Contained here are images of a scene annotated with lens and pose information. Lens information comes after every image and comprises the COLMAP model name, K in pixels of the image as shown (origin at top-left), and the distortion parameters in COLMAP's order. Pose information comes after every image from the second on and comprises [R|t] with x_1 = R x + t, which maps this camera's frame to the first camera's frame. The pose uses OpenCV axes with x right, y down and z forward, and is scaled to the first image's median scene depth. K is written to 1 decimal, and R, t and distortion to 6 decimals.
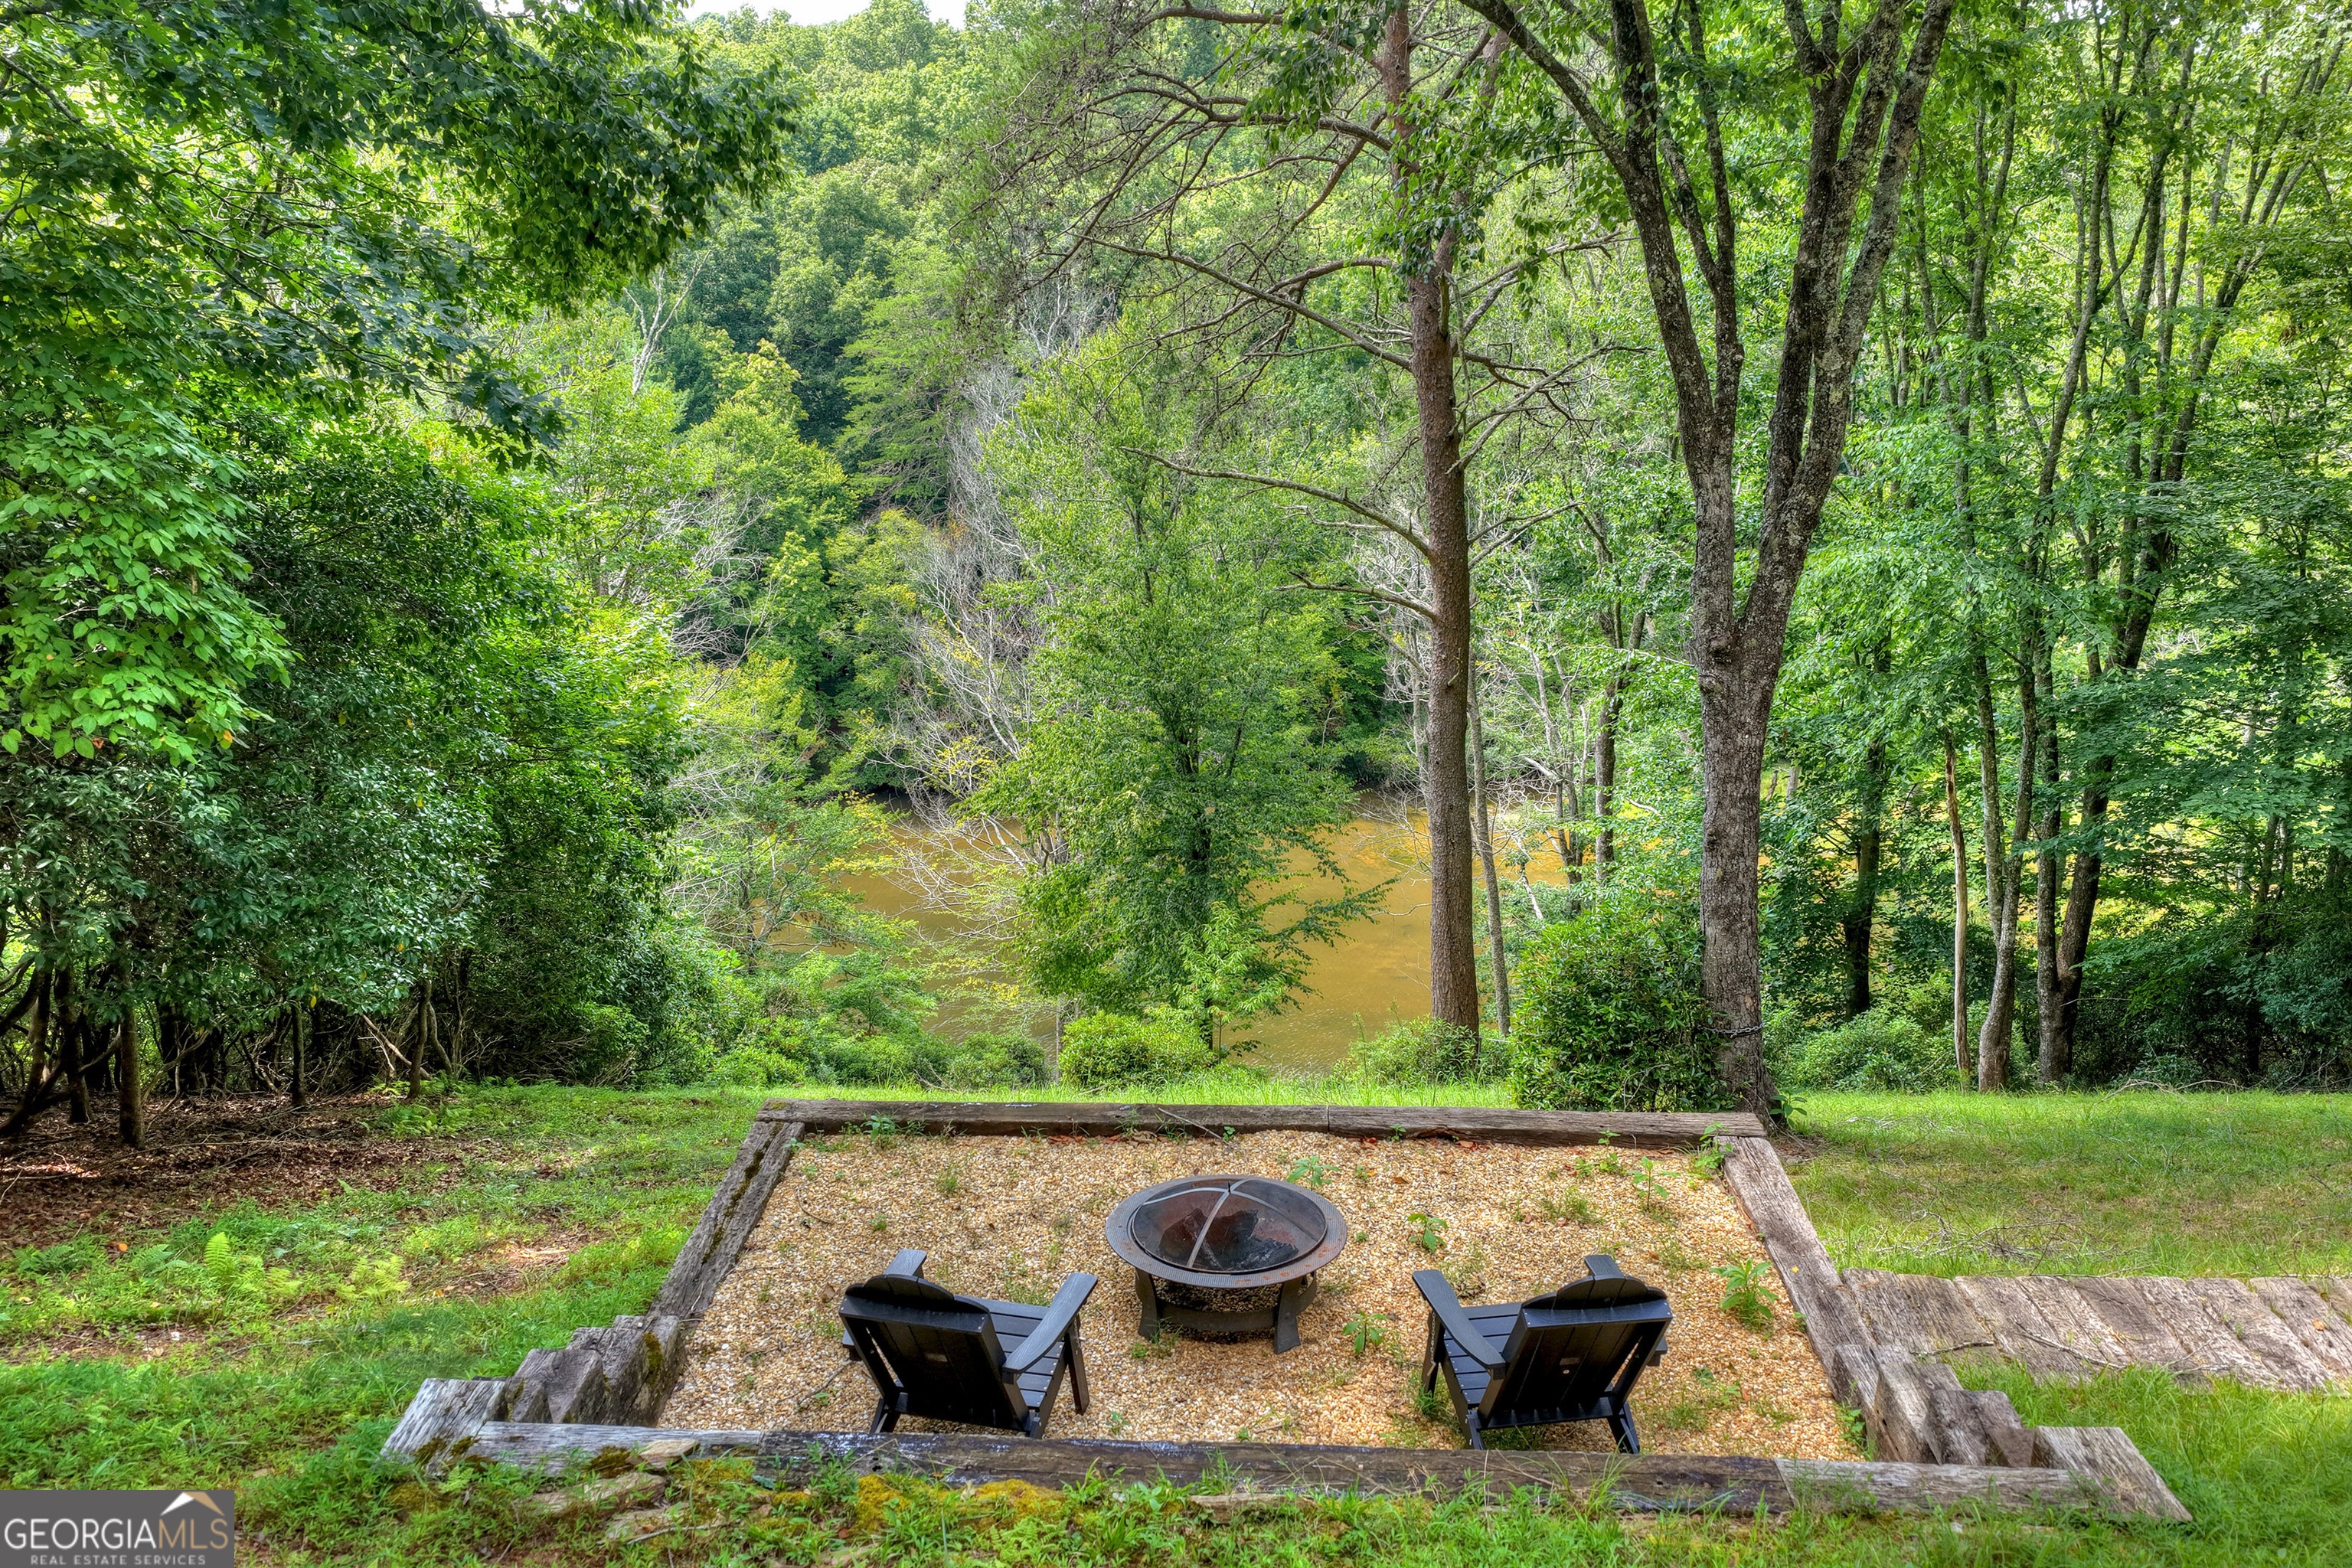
lens RADIAL K [[1994.6, 0, 1181.0], [0, 1994.6, 877.2], [0, 0, 1]] dist [-0.017152, 0.062520]
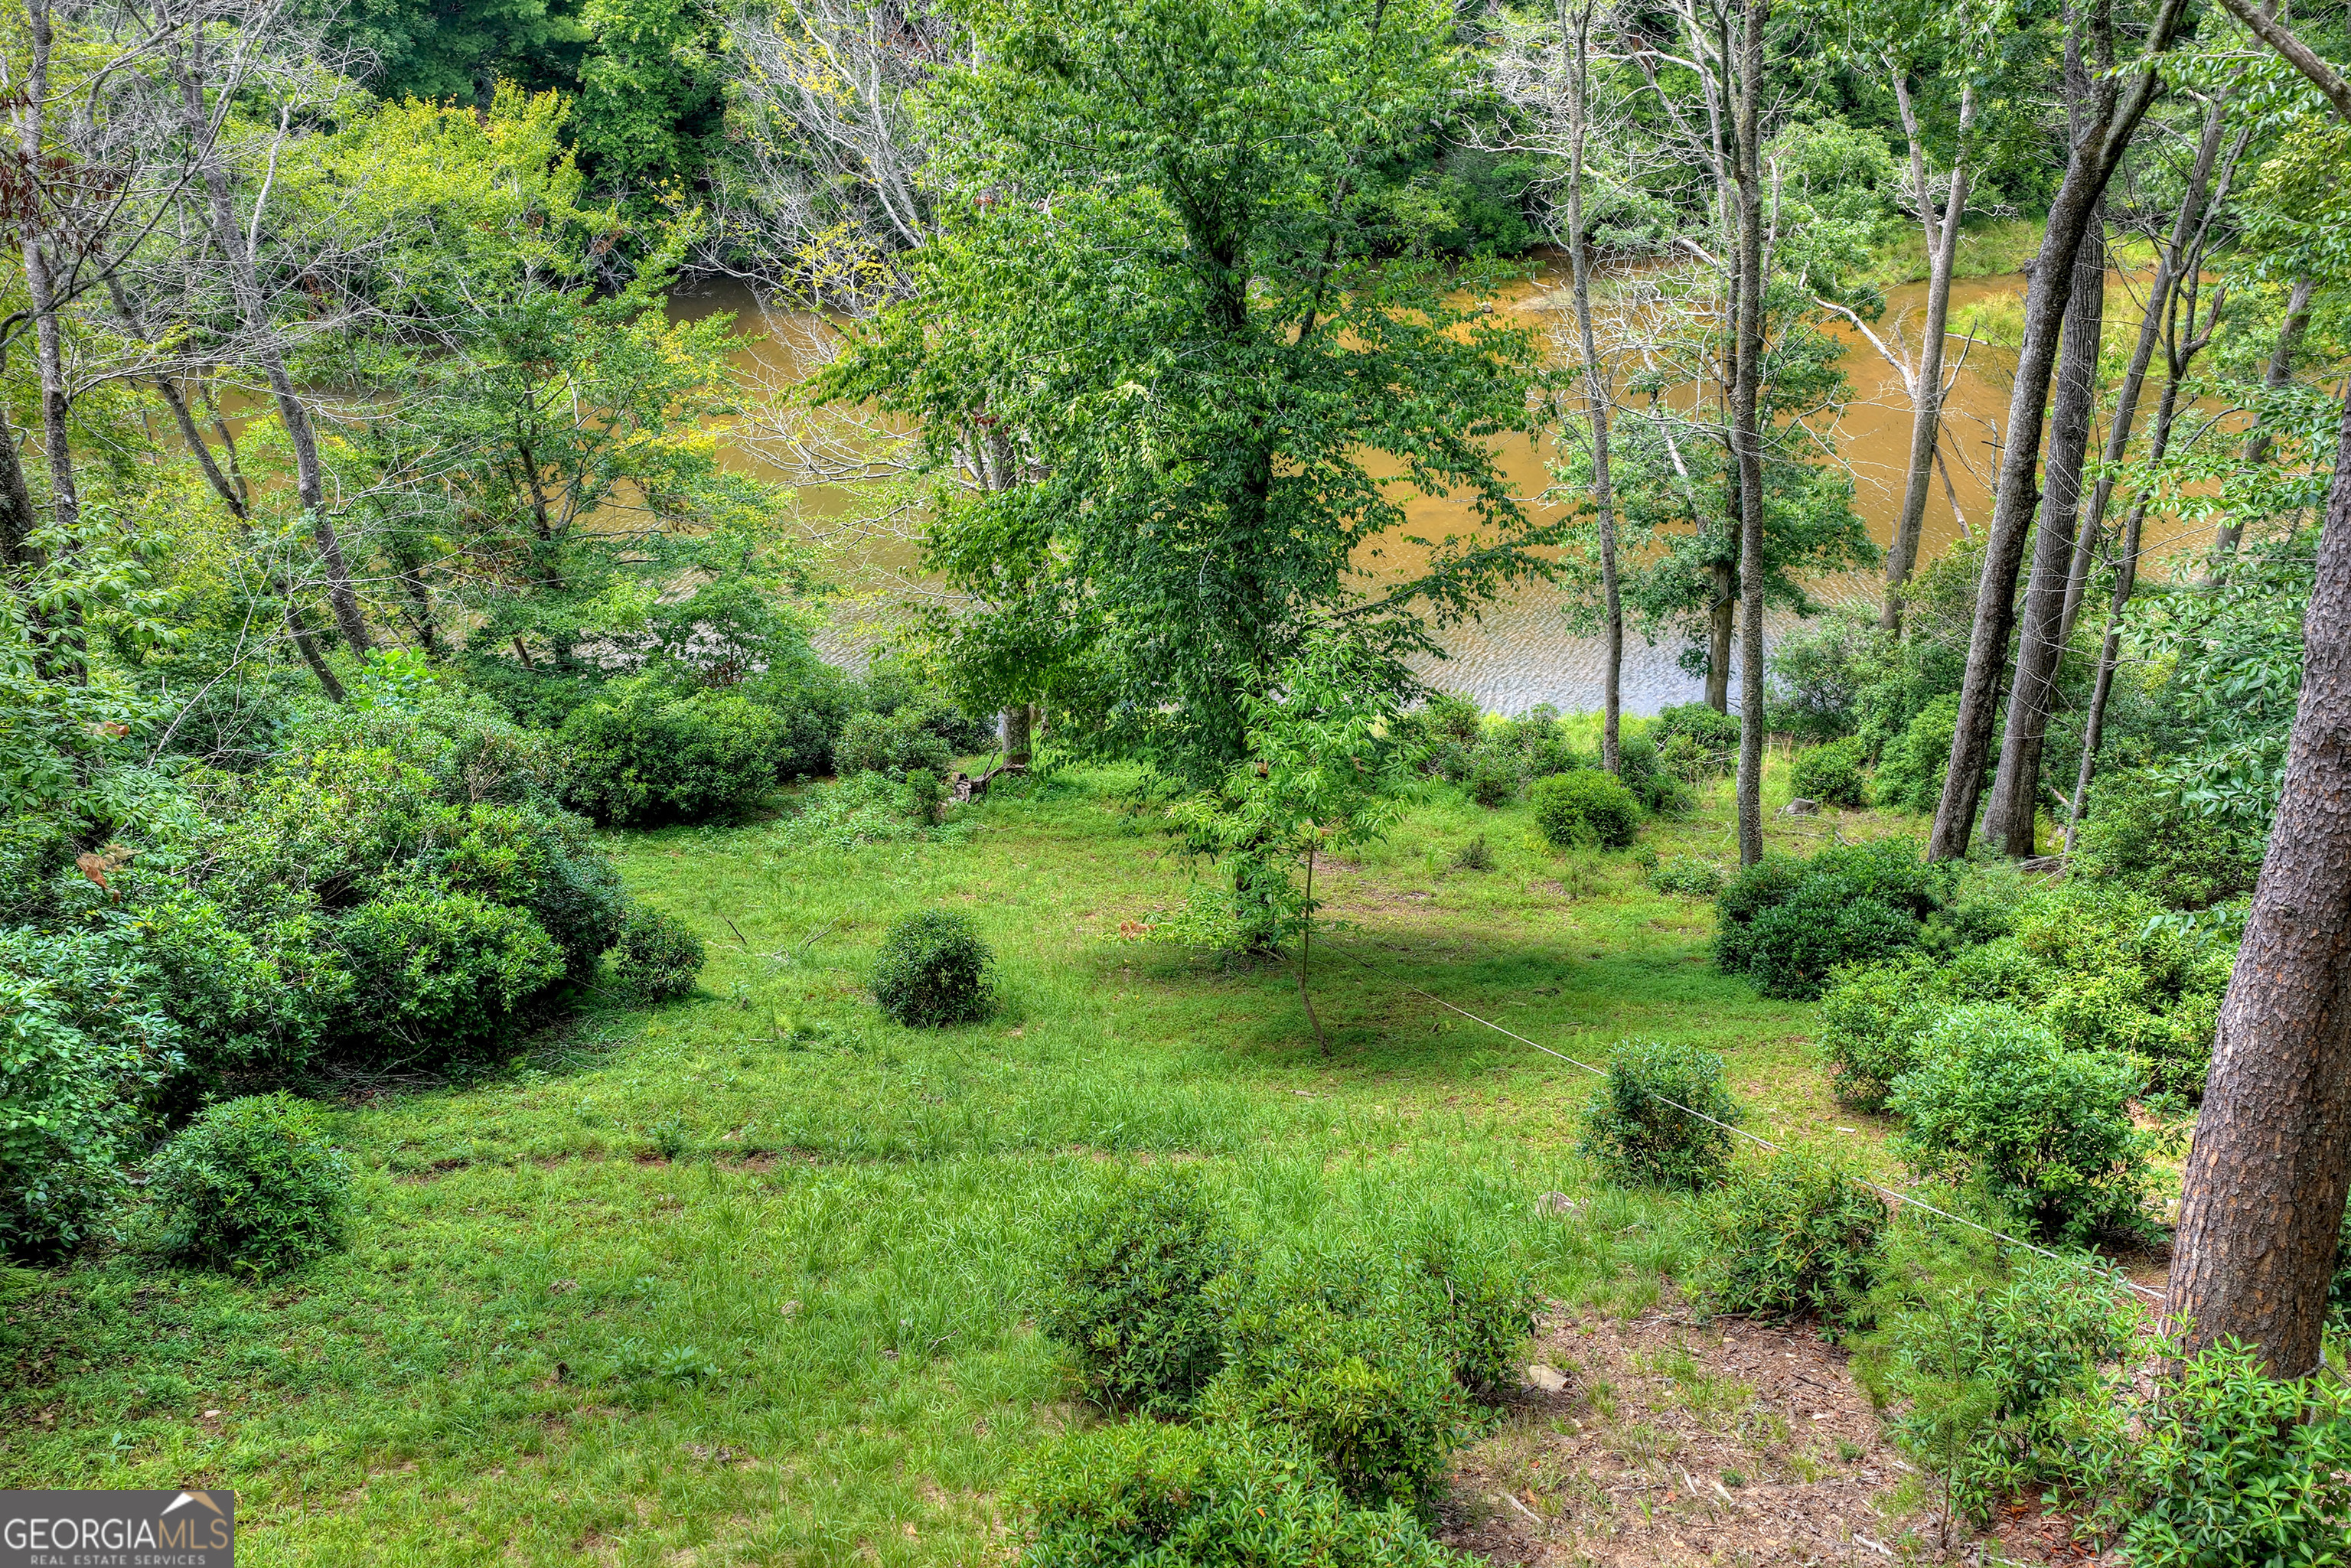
lens RADIAL K [[1993.7, 0, 1180.5], [0, 1993.7, 877.2], [0, 0, 1]] dist [-0.017152, 0.062520]
pose [[0.999595, -0.016626, 0.023107, -0.023537], [0.009843, 0.963520, 0.267457, -0.048973], [-0.026711, -0.267121, 0.963293, 0.431955]]
